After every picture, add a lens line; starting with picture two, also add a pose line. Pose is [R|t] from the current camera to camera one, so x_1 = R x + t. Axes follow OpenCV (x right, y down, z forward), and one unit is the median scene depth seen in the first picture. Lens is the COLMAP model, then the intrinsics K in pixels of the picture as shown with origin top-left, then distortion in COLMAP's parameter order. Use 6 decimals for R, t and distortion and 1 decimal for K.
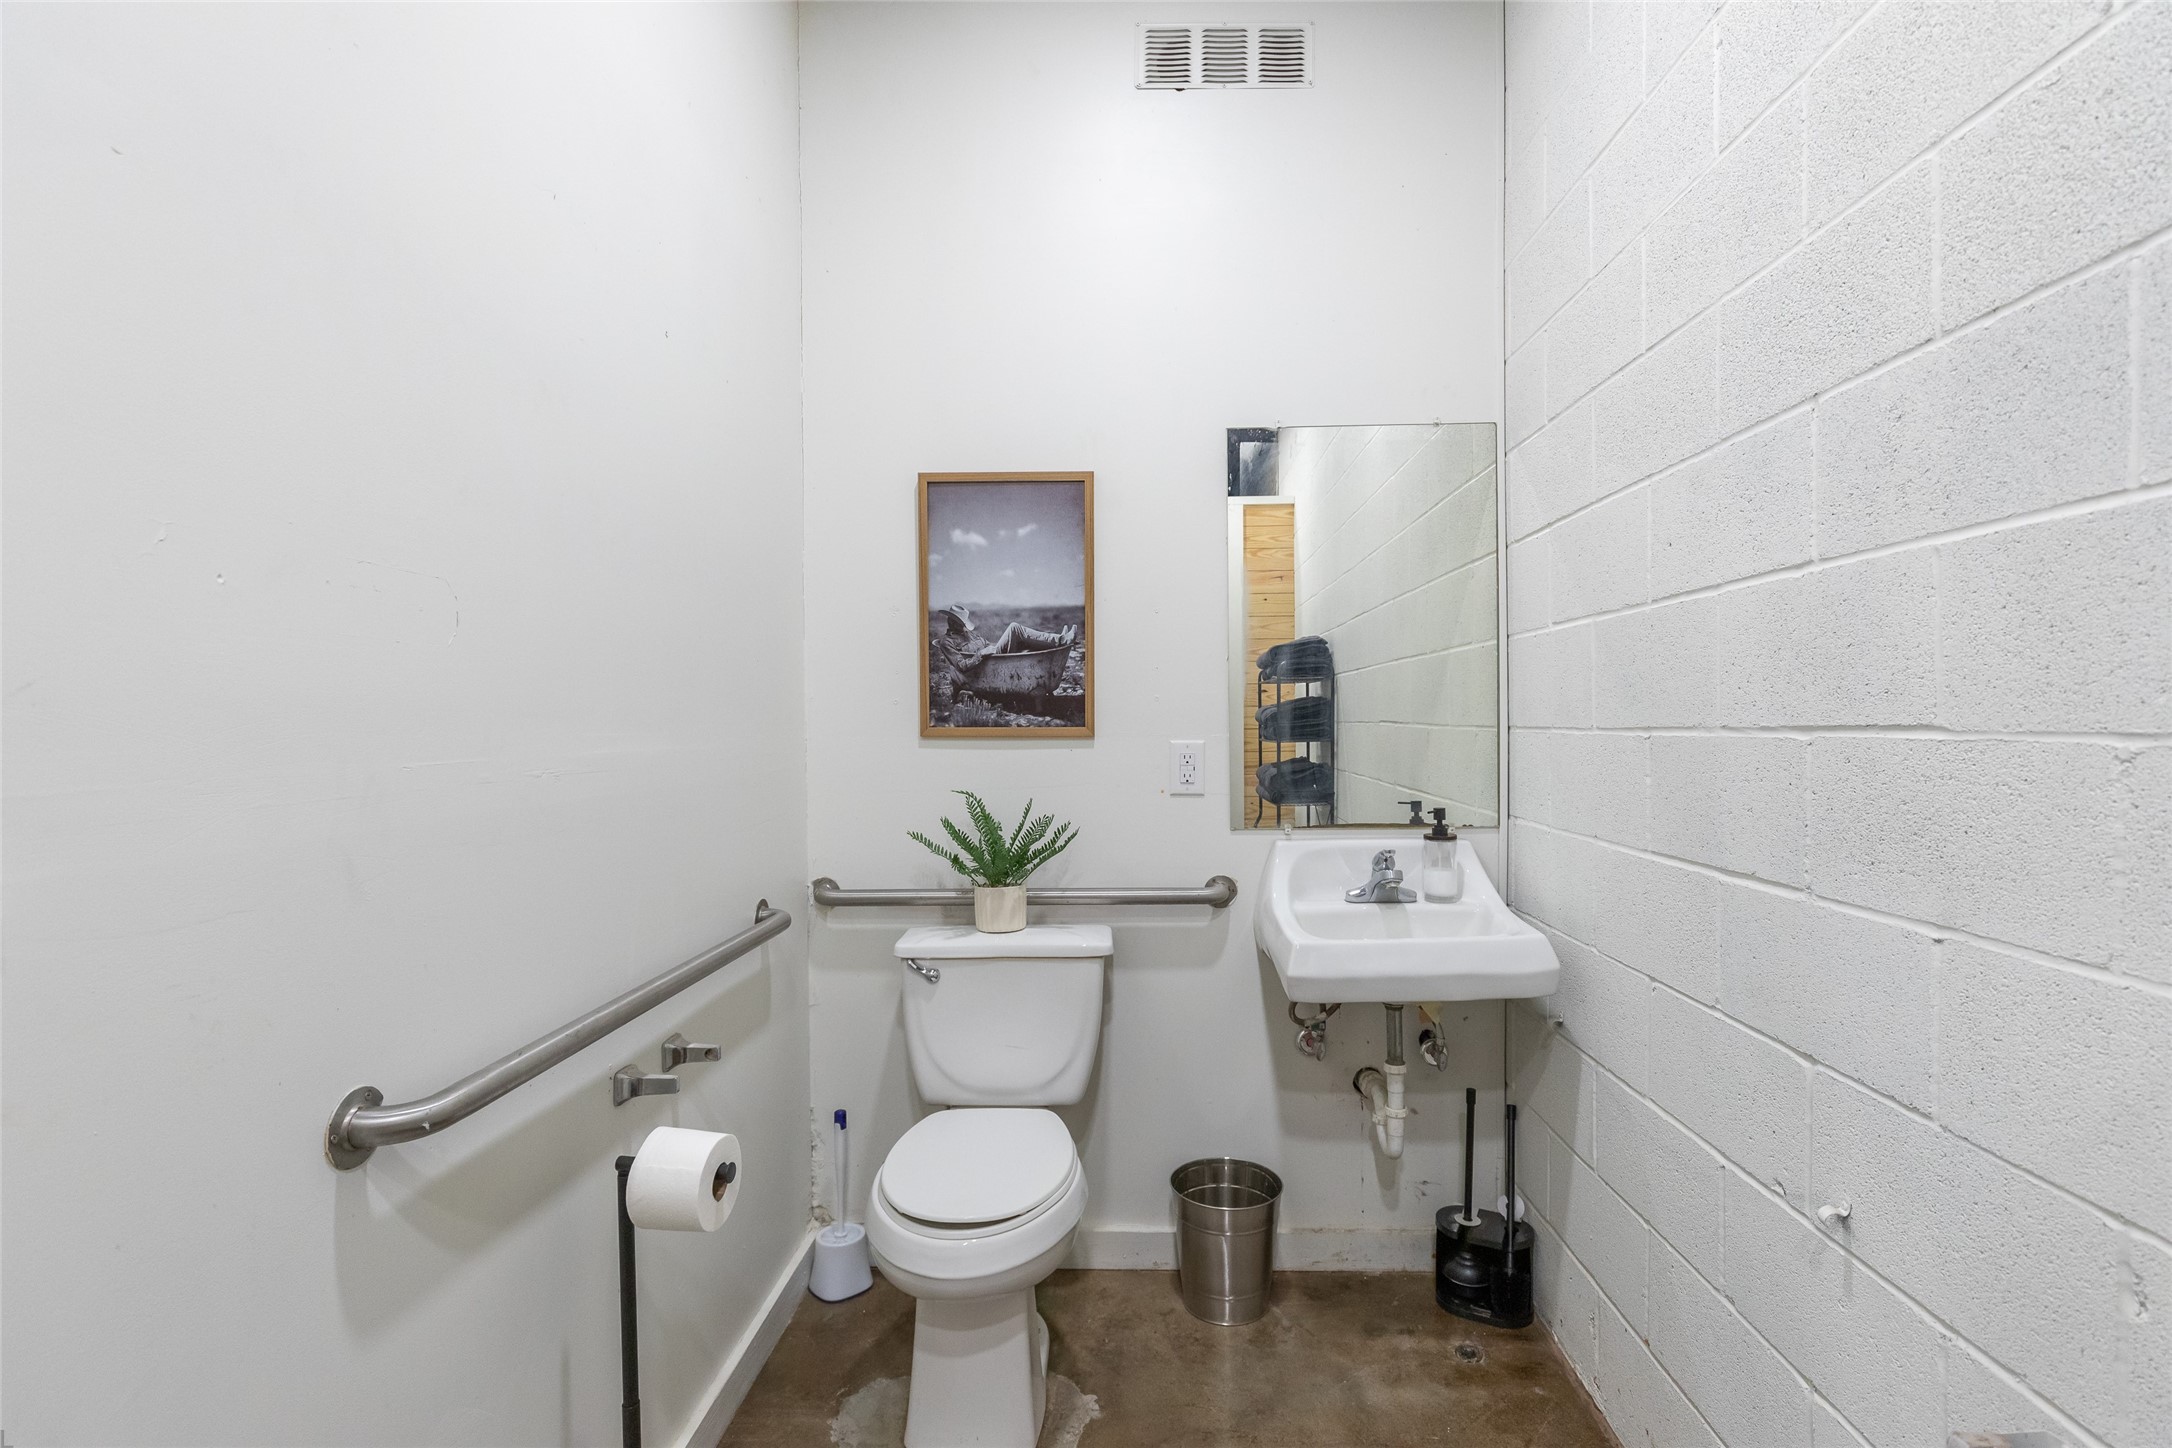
lens RADIAL K [[1014.6, 0, 1106.9], [0, 1014.6, 732.2], [0, 0, 1]] dist [-0.003657, 0.000106]
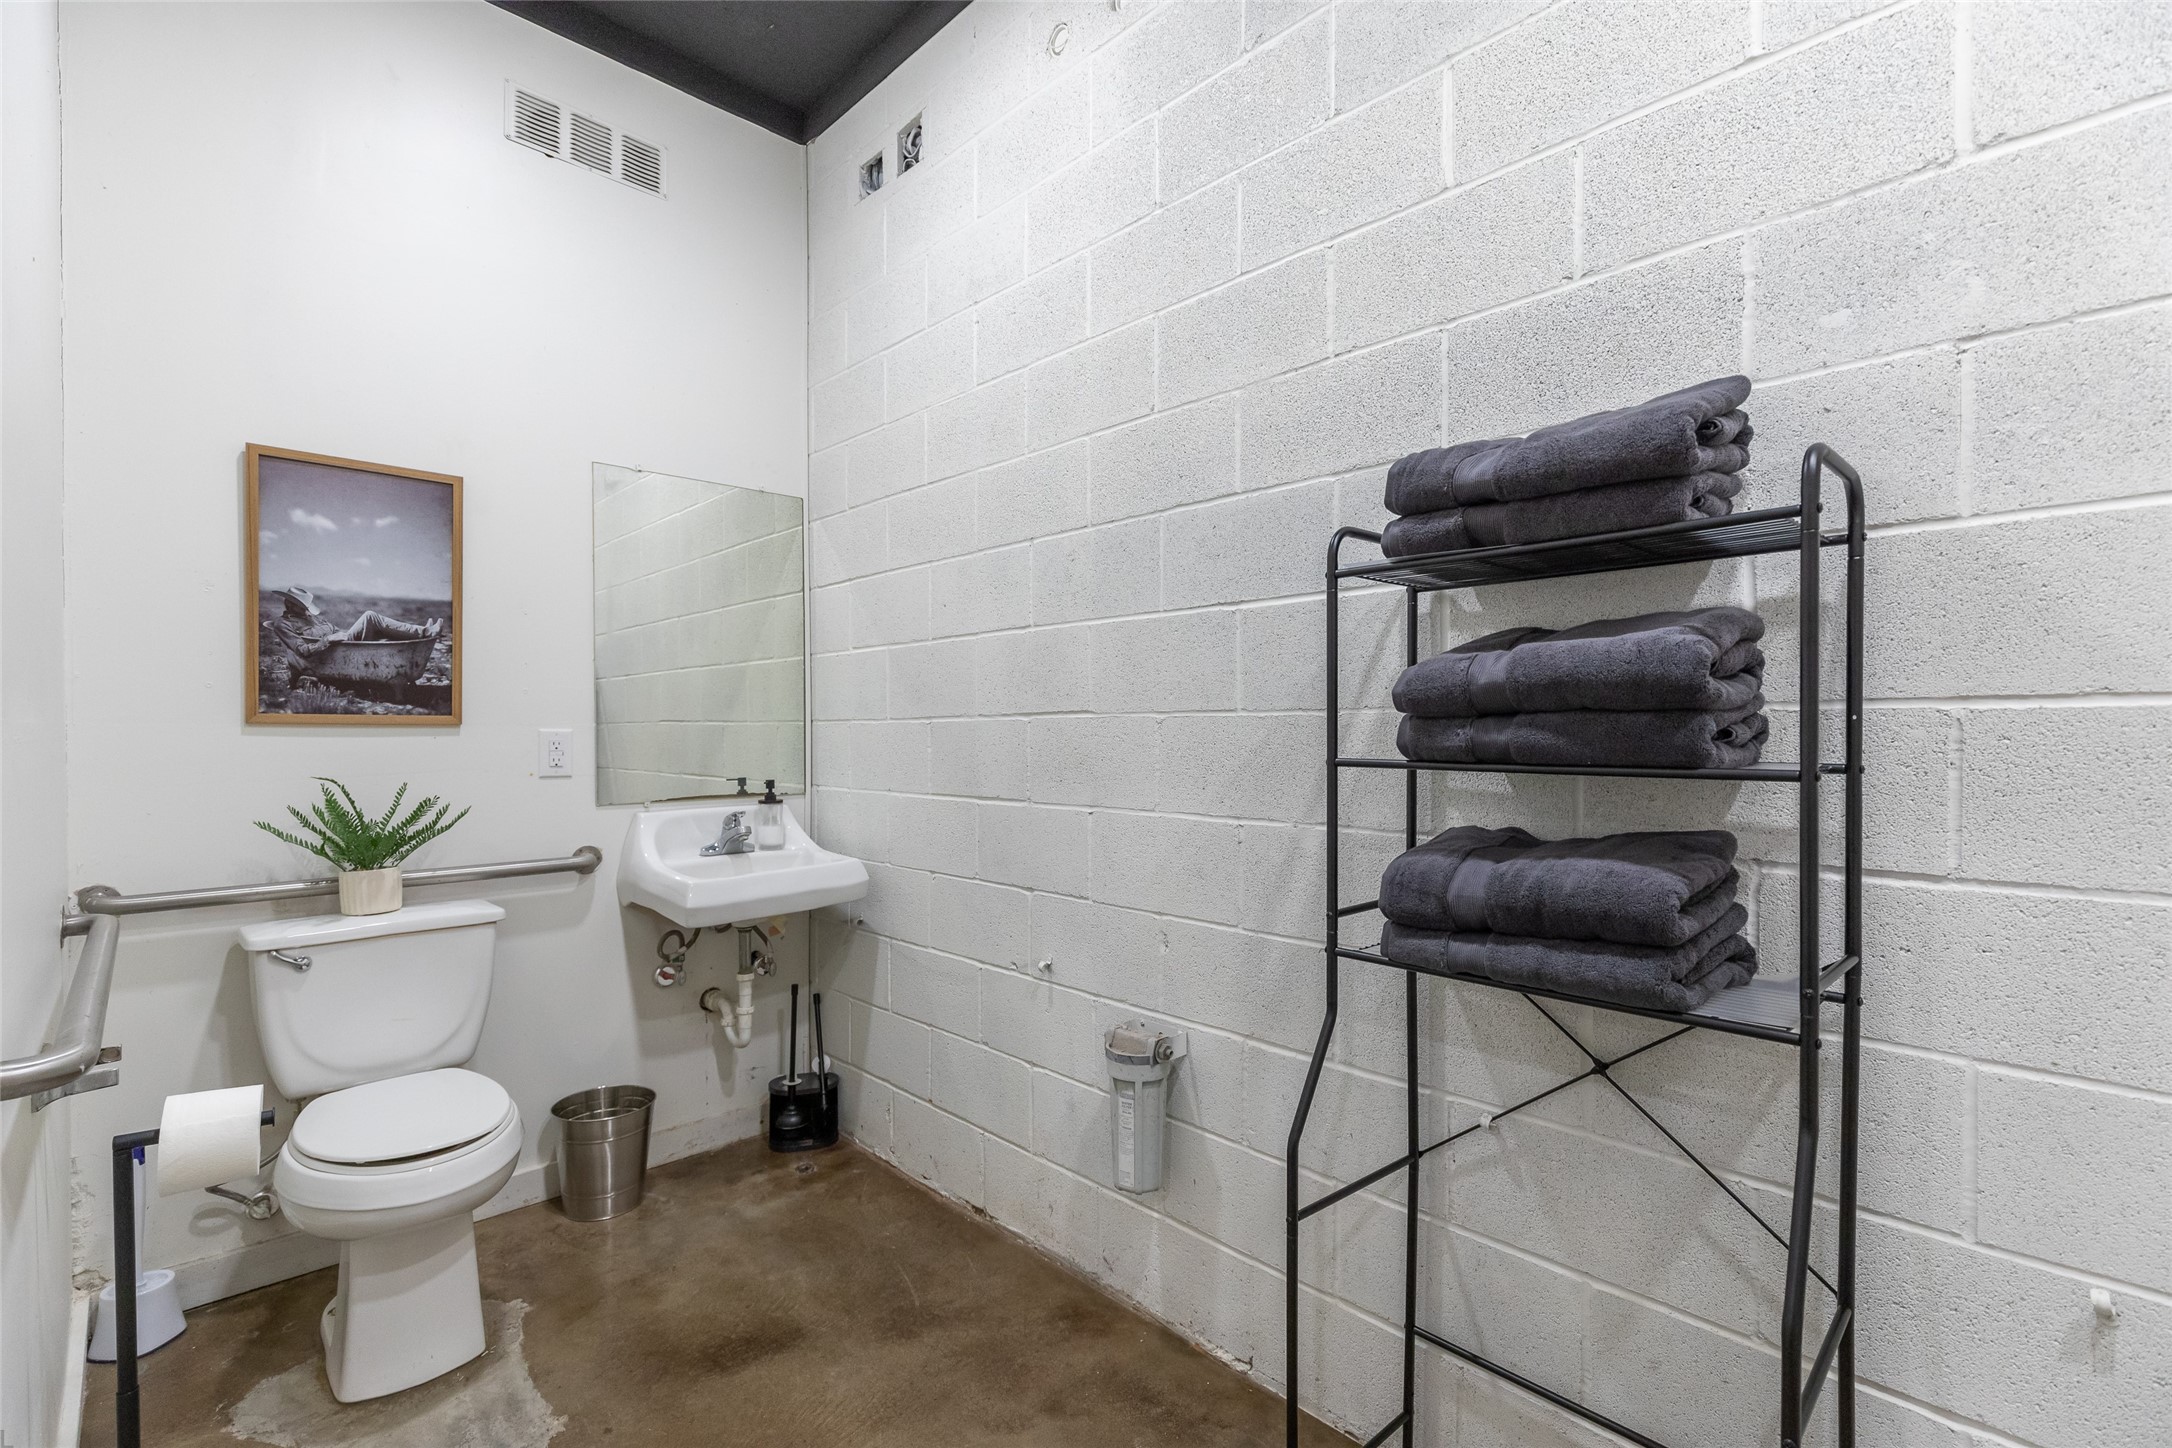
lens RADIAL K [[980.1, 0, 1068.2], [0, 980.1, 737.5], [0, 0, 1]] dist [0.001693, 0.000403]
pose [[0.704984, 0.001213, 0.709223, -0.313057], [0.005512, 0.999959, -0.007190, 0.030499], [-0.709202, 0.008978, 0.704948, -0.192478]]
